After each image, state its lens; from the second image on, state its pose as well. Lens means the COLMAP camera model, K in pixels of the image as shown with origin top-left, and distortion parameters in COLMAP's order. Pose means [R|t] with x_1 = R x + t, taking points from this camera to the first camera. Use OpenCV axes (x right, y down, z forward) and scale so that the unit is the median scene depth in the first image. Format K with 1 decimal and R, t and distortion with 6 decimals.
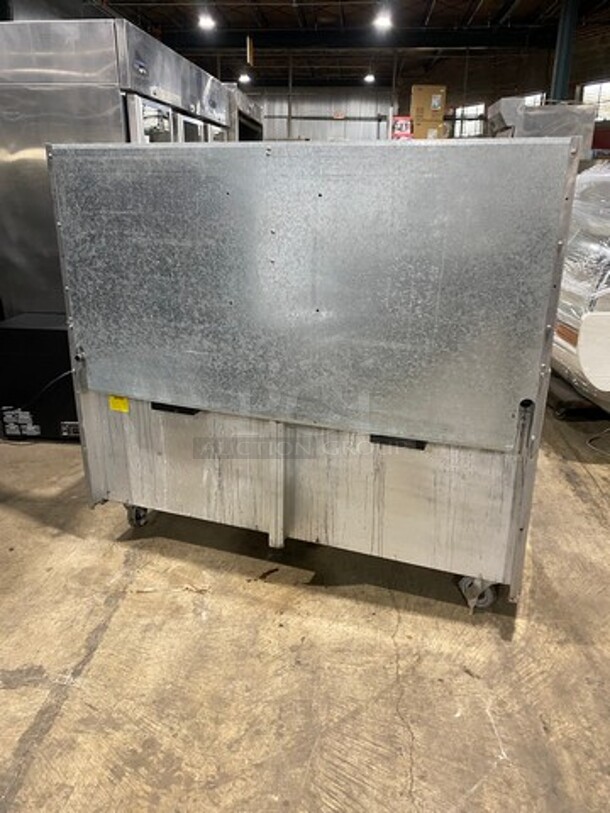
lens RADIAL K [[617.1, 0, 305.9], [0, 617.1, 405.7], [0, 0, 1]] dist [0.005454, -0.014716]
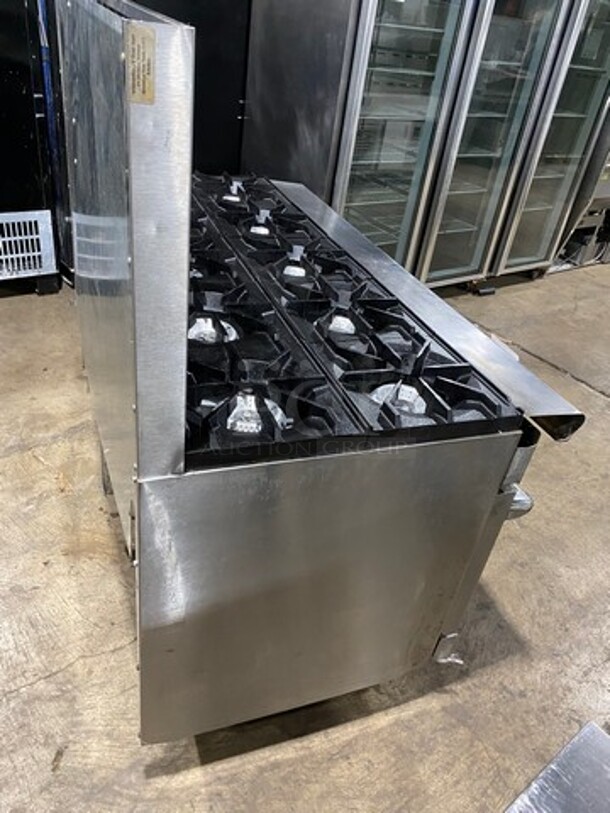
lens RADIAL K [[617.1, 0, 304.5], [0, 617.1, 406.3], [0, 0, 1]] dist [0.005454, -0.014716]
pose [[0.649476, 0.478690, -0.590794, 0.643784], [-0.361114, 0.877936, 0.314364, -0.284457], [0.669162, 0.009173, 0.743060, 0.559085]]
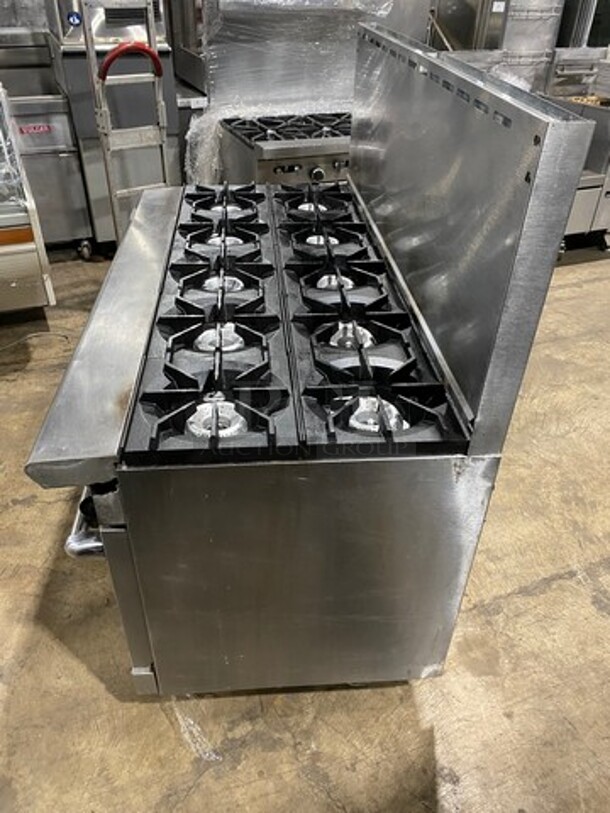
lens RADIAL K [[617.1, 0, 305.1], [0, 617.1, 405.9], [0, 0, 1]] dist [0.005454, -0.014716]
pose [[-0.437288, -0.542459, 0.717298, -0.720098], [0.268166, 0.682663, 0.679749, -0.619732], [-0.858409, 0.489601, -0.153051, 1.289398]]
